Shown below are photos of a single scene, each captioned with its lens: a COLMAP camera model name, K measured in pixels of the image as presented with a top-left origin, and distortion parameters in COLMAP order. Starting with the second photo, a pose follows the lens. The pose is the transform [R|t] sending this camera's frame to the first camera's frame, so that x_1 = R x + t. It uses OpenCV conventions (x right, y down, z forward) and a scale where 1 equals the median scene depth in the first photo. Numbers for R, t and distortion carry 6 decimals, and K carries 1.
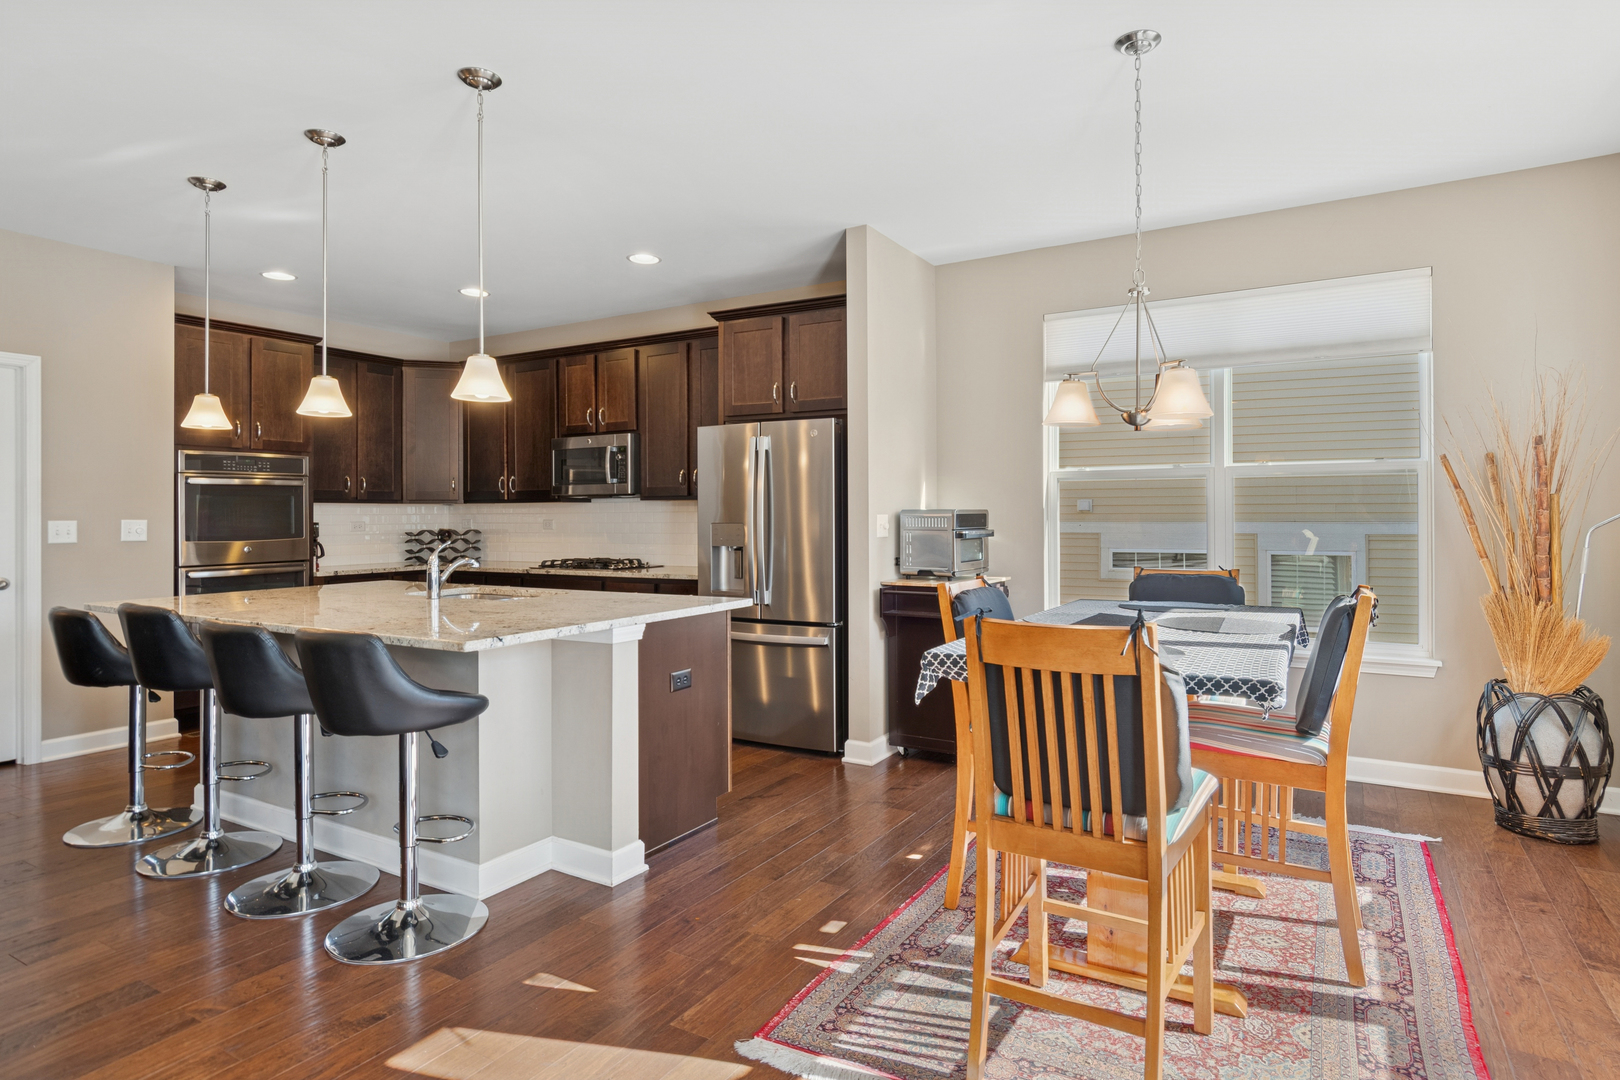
lens RADIAL K [[862.4, 0, 852.6], [0, 862.4, 503.5], [0, 0, 1]] dist [0.005501, -0.004418]
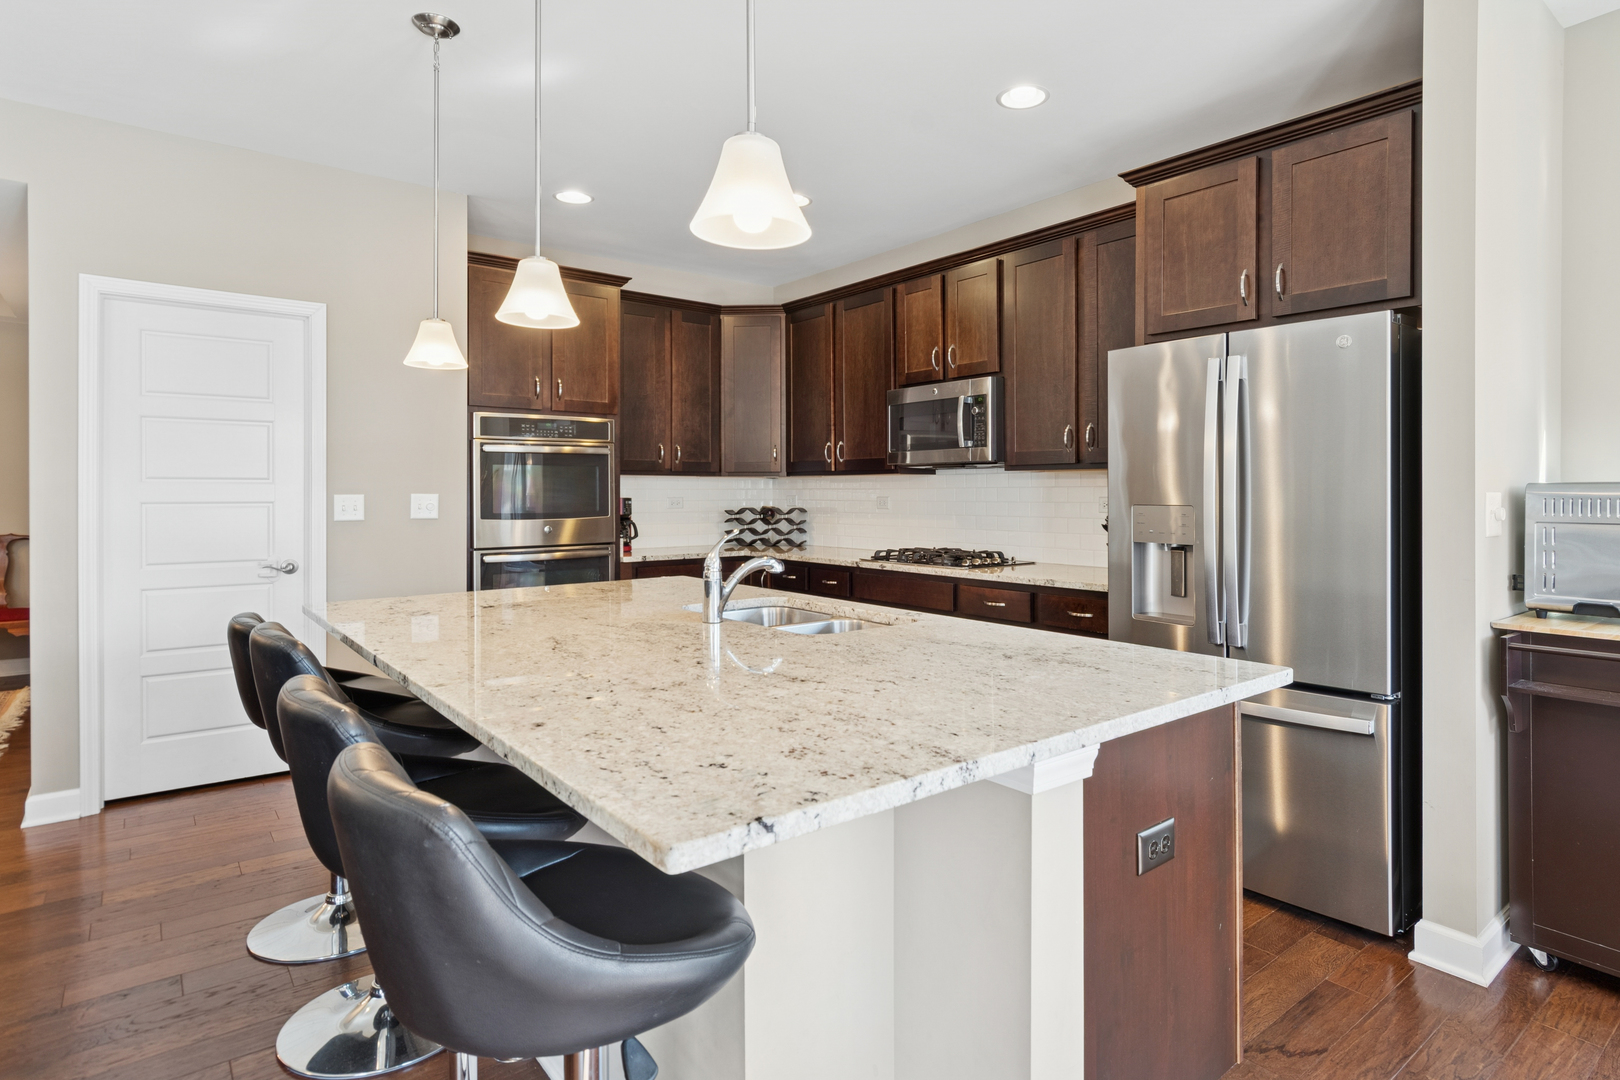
lens RADIAL K [[862.4, 0, 870.6], [0, 862.4, 481.0], [0, 0, 1]] dist [0.005501, -0.004418]
pose [[0.939097, 0.000683, -0.343652, -0.110497], [-0.000332, 0.999999, 0.001081, 0.004528], [0.343653, -0.000901, 0.939096, 0.307382]]
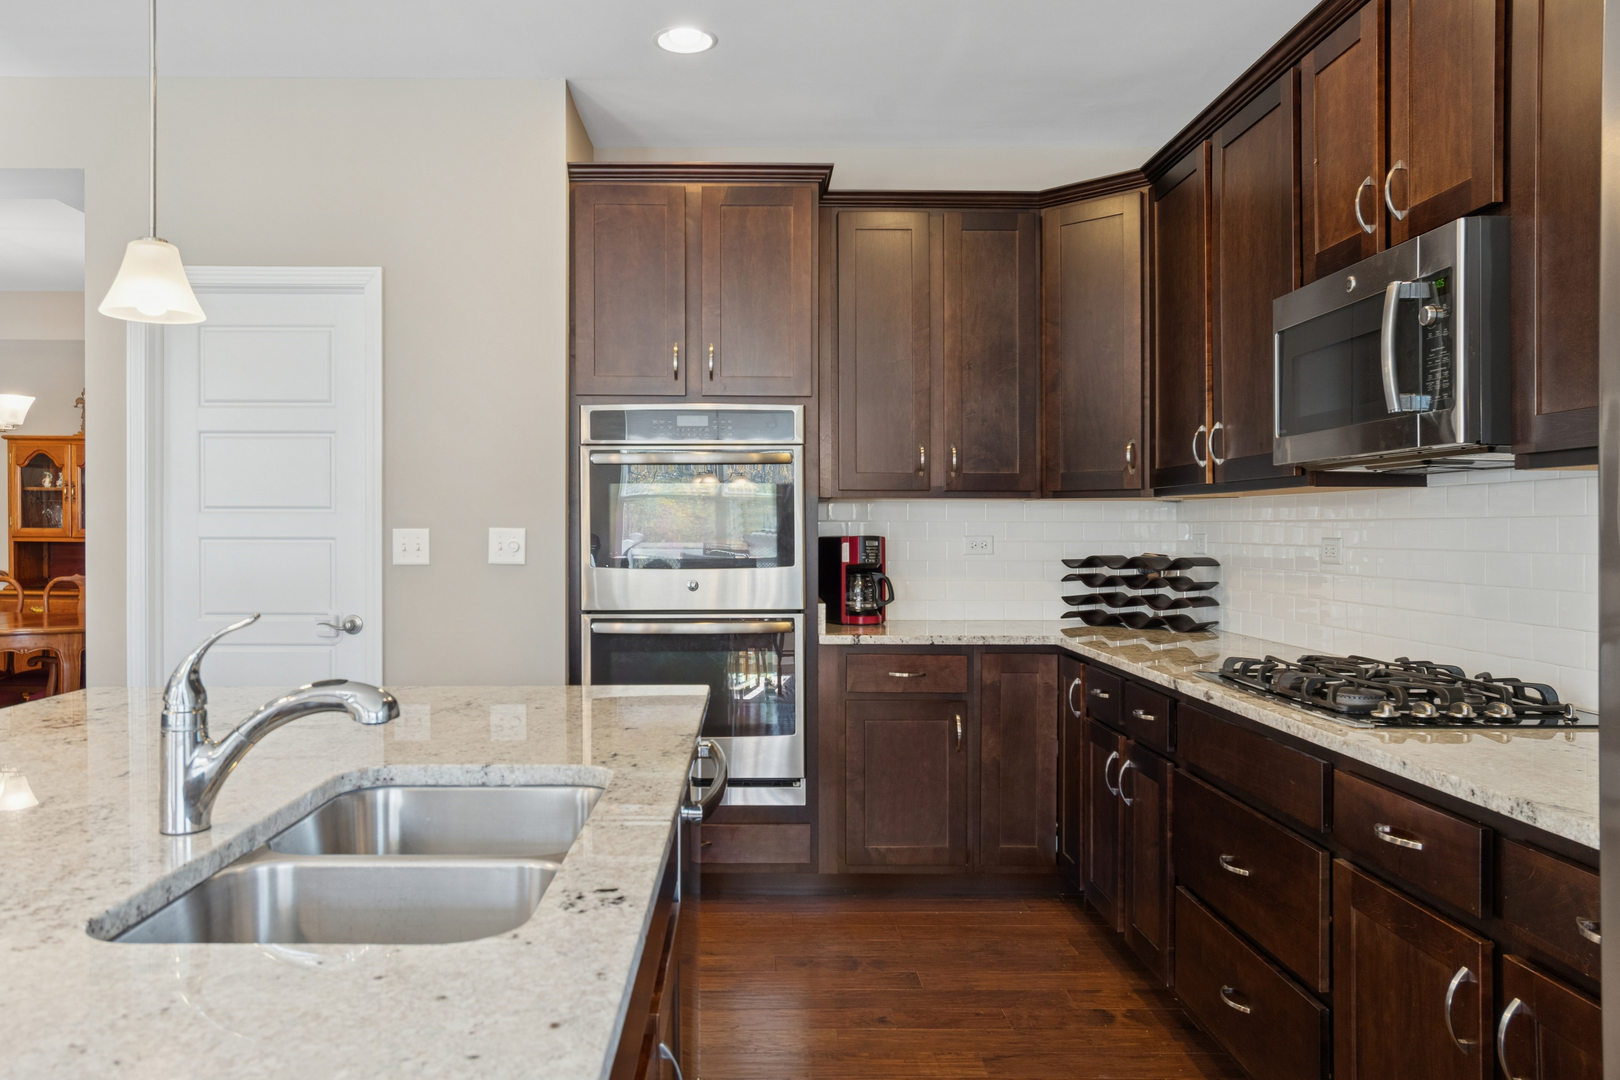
lens RADIAL K [[1156.1, 0, 760.4], [0, 1156.1, 527.6], [0, 0, 1]] dist [0.003274, 0.004836]
pose [[0.509237, 0.007117, -0.860597, -0.062653], [0.005687, 0.999916, 0.011634, 0.009211], [0.860608, -0.010819, 0.509154, 0.654913]]
